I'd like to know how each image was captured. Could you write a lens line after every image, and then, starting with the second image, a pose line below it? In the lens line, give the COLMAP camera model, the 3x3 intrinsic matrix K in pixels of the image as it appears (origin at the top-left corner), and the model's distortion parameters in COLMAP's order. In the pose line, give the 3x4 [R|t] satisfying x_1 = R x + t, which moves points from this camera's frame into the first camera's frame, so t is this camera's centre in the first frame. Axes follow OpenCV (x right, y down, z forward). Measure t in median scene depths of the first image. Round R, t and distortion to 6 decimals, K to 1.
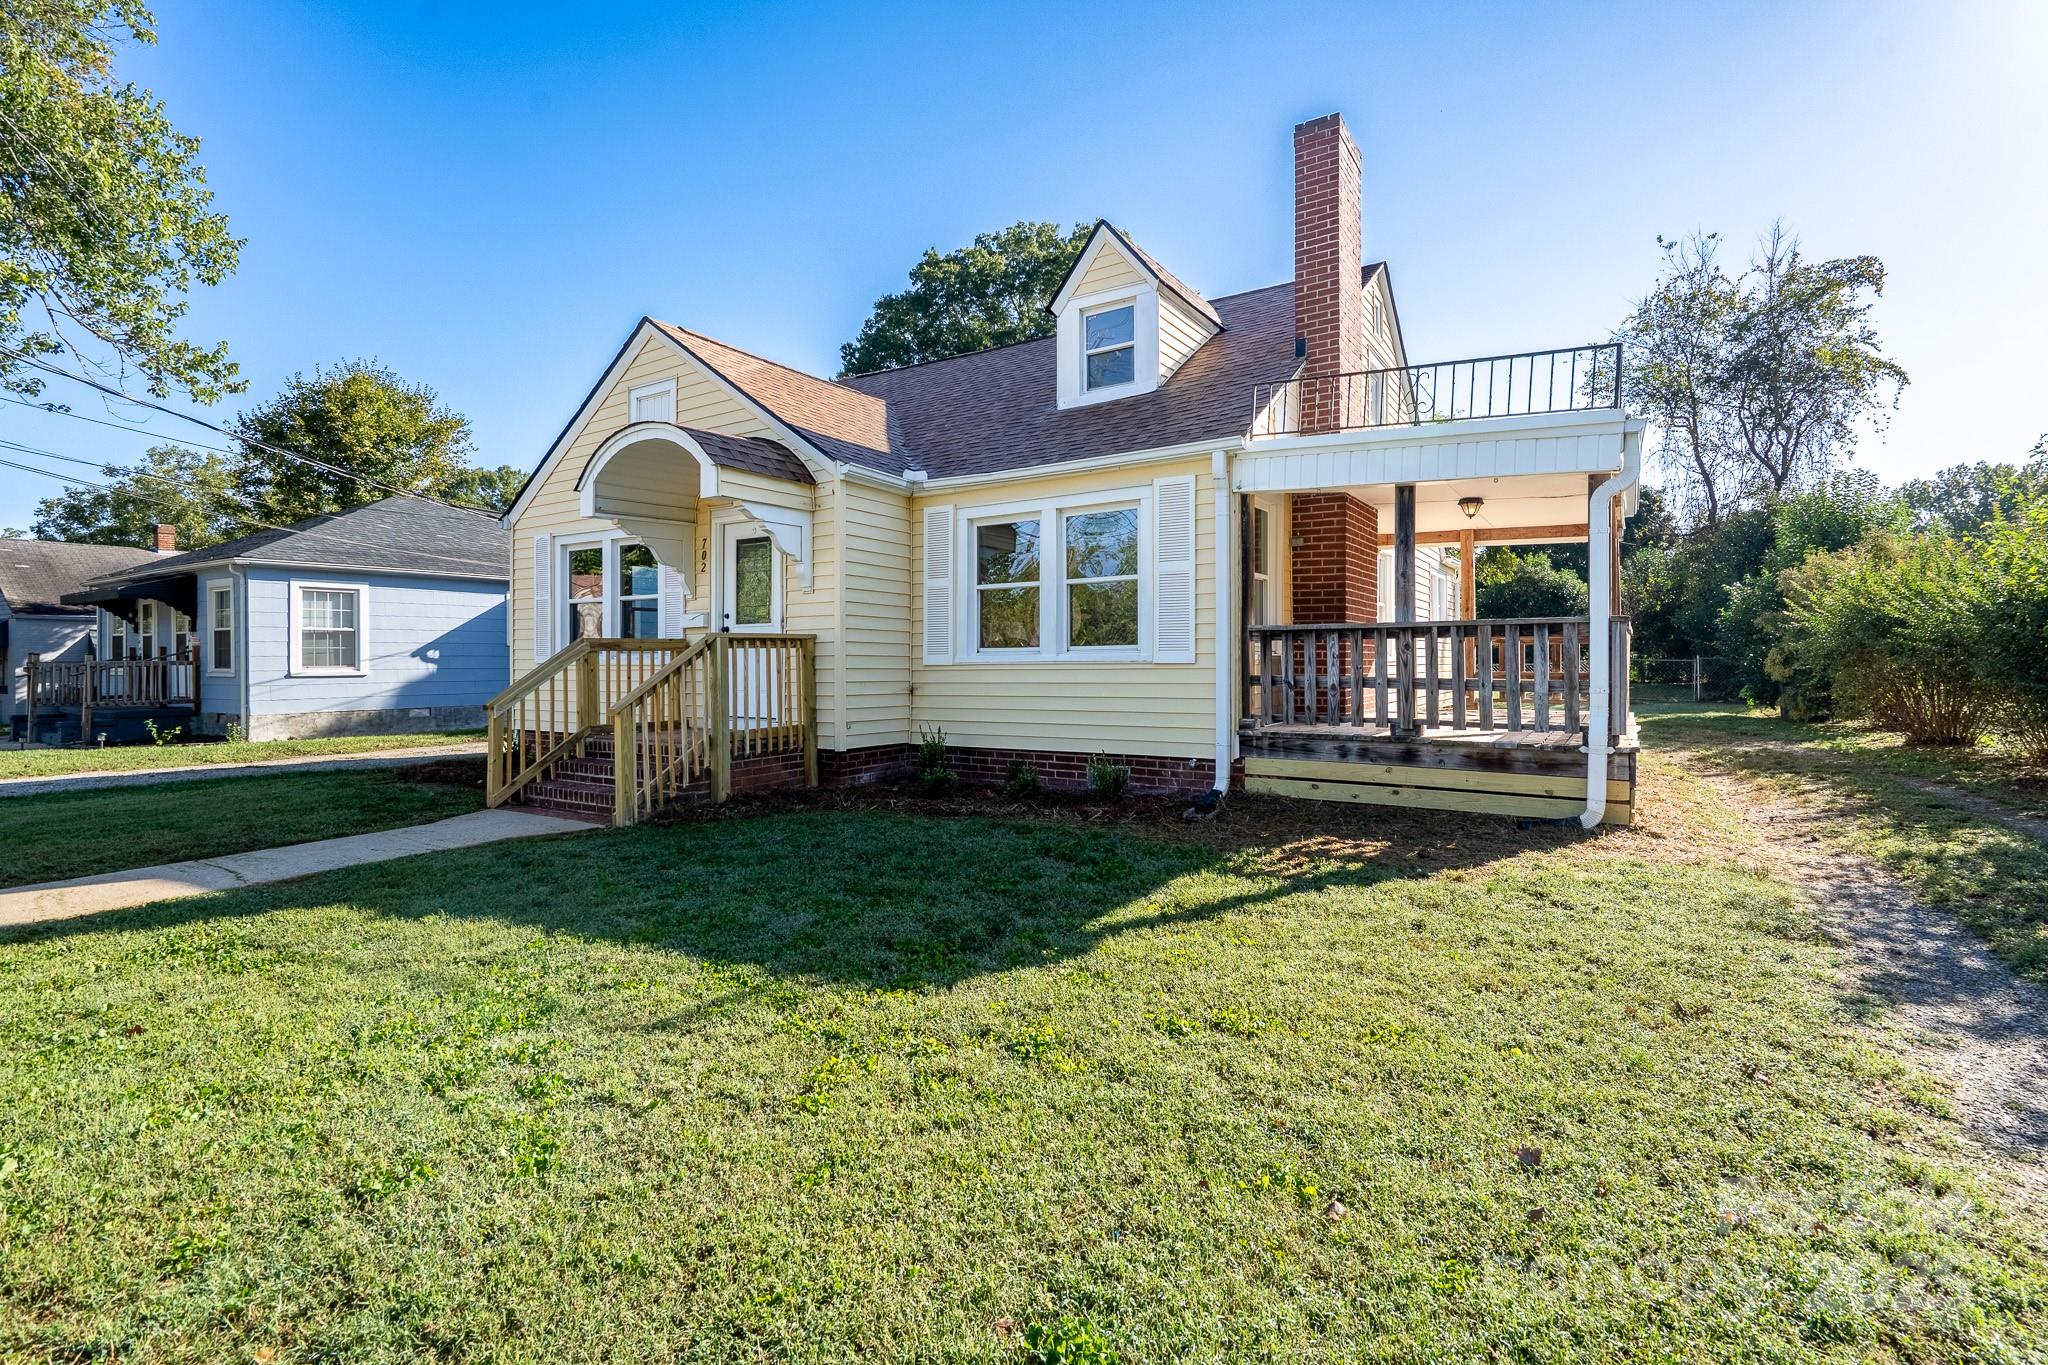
lens RADIAL K [[962.9, 0, 1018.0], [0, 962.9, 692.5], [0, 0, 1]] dist [-0.003406, 0.000008]
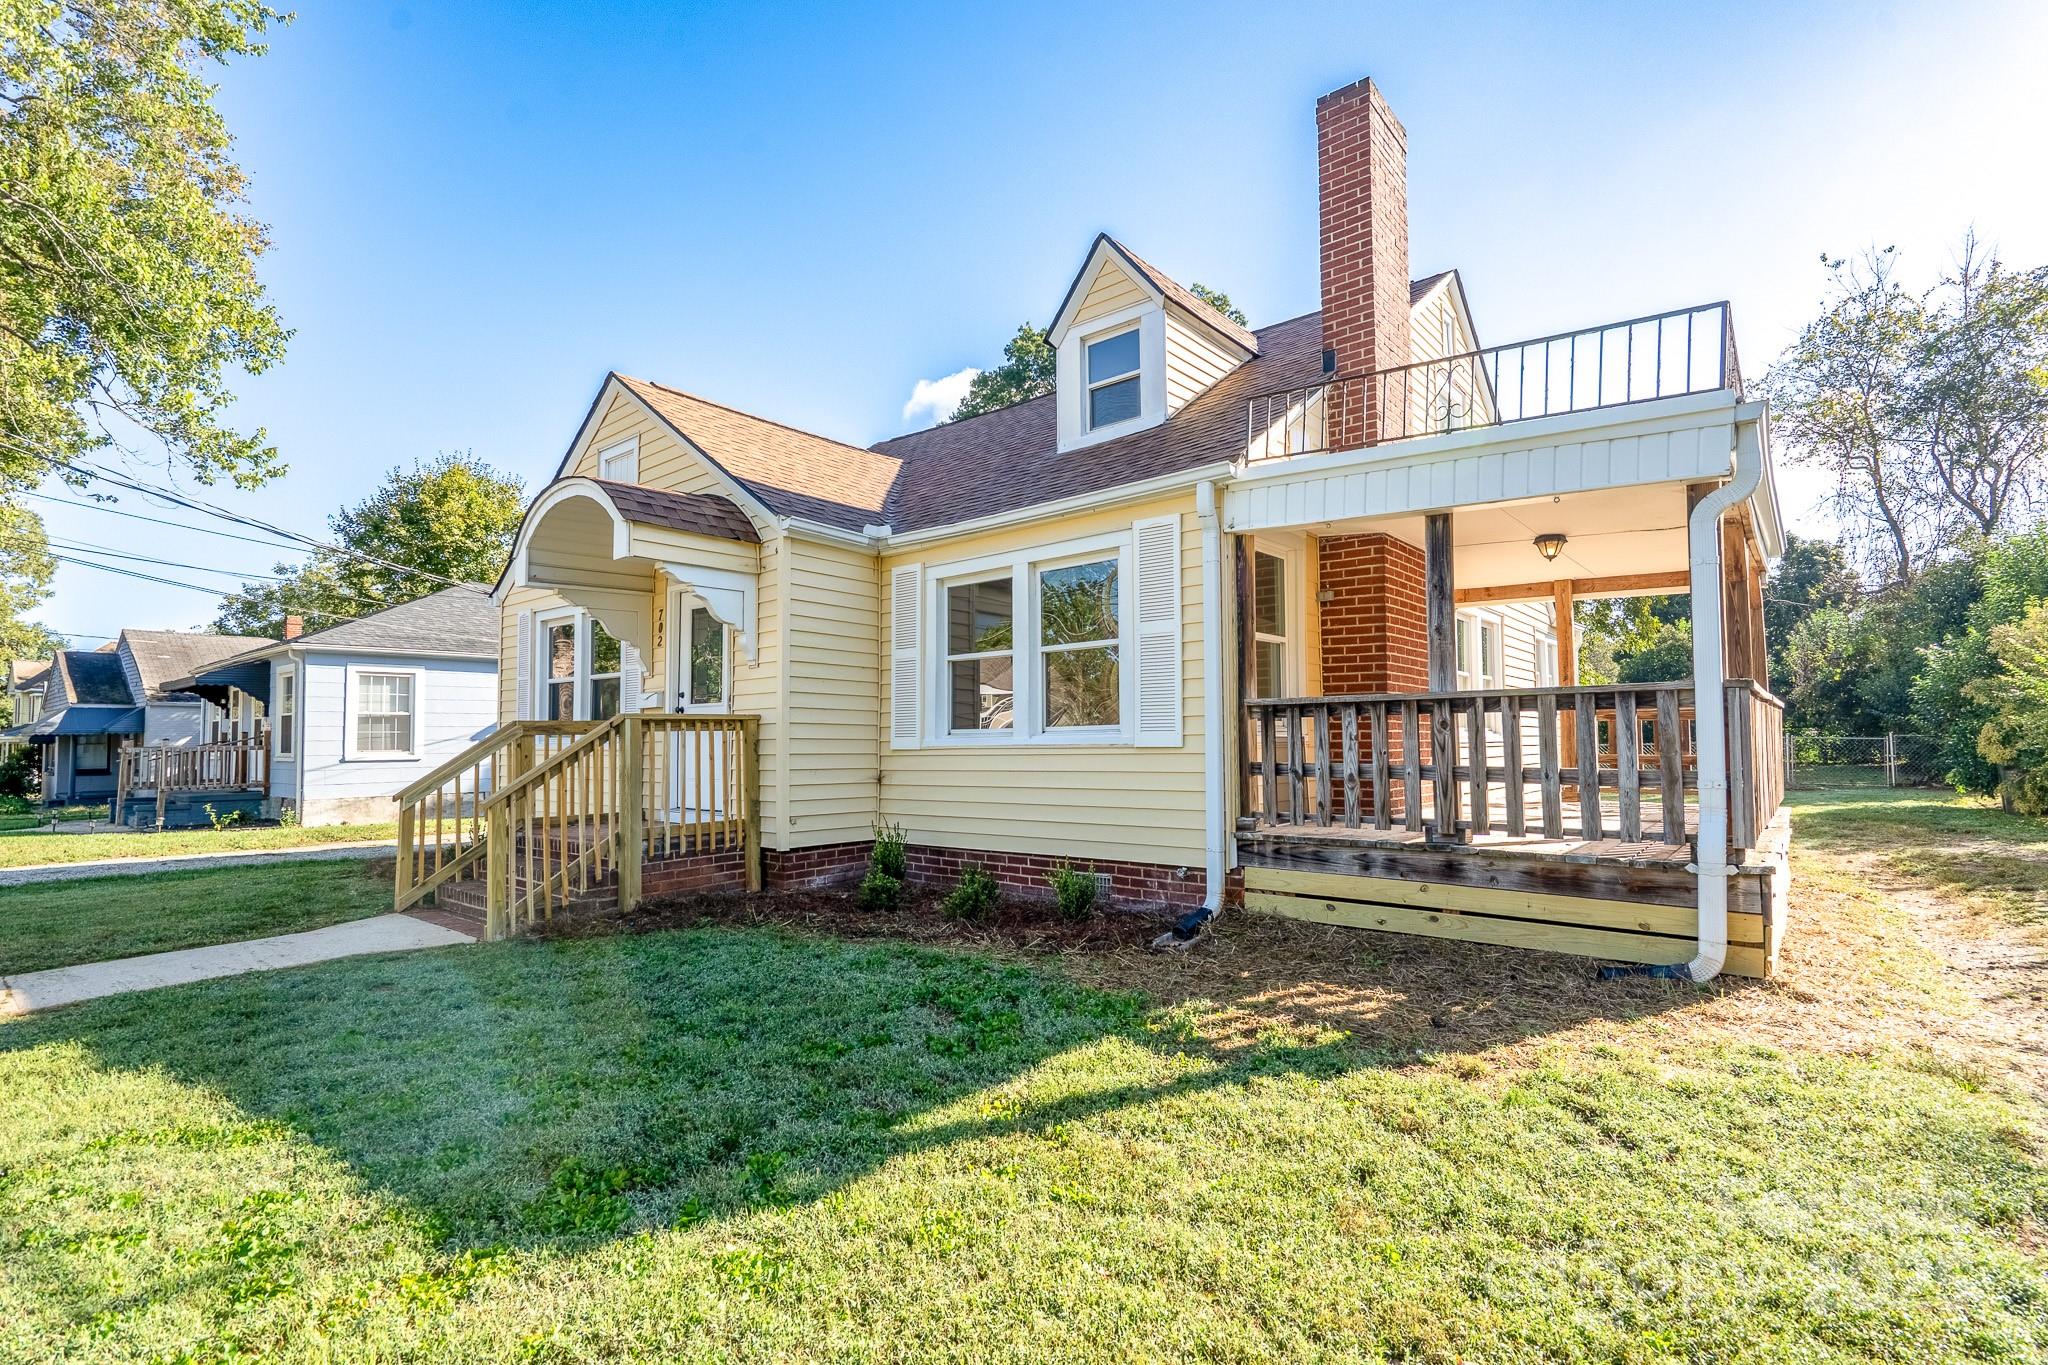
lens RADIAL K [[966.2, 0, 1033.0], [0, 966.2, 726.3], [0, 0, 1]] dist [-0.002930, -0.000024]
pose [[0.993101, -0.006067, -0.117104, 0.131735], [0.000440, 0.998847, -0.048011, -0.007689], [0.117260, 0.047629, 0.991958, 0.161646]]
